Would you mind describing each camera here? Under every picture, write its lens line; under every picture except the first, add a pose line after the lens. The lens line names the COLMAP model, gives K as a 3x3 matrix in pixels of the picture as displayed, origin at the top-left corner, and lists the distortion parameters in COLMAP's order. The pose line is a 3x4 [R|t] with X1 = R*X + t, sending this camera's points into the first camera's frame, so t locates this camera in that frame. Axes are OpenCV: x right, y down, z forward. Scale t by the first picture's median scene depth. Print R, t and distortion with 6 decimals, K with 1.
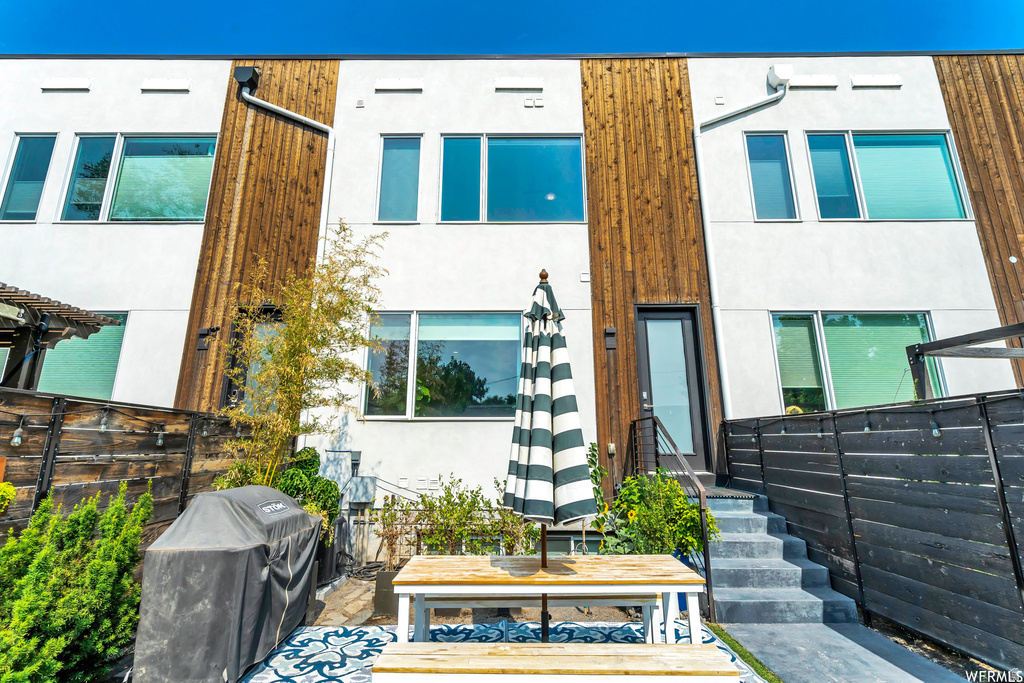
lens RADIAL K [[456.4, 0, 512.0], [0, 456.4, 341.5], [0, 0, 1]] dist [0.009094, -0.000280]
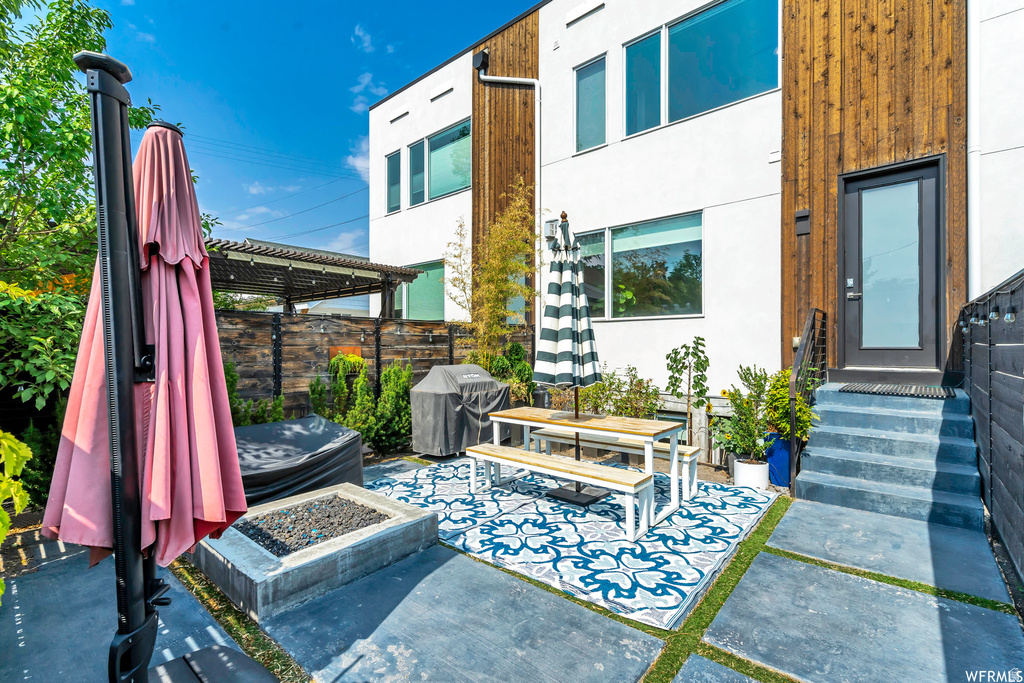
lens RADIAL K [[456.4, 0, 512.0], [0, 456.4, 341.5], [0, 0, 1]] dist [0.009094, -0.000280]
pose [[0.762372, -0.008316, -0.647086, 0.347428], [0.149267, 0.975214, 0.163328, -0.010650], [0.629690, -0.221106, 0.744717, -0.075827]]
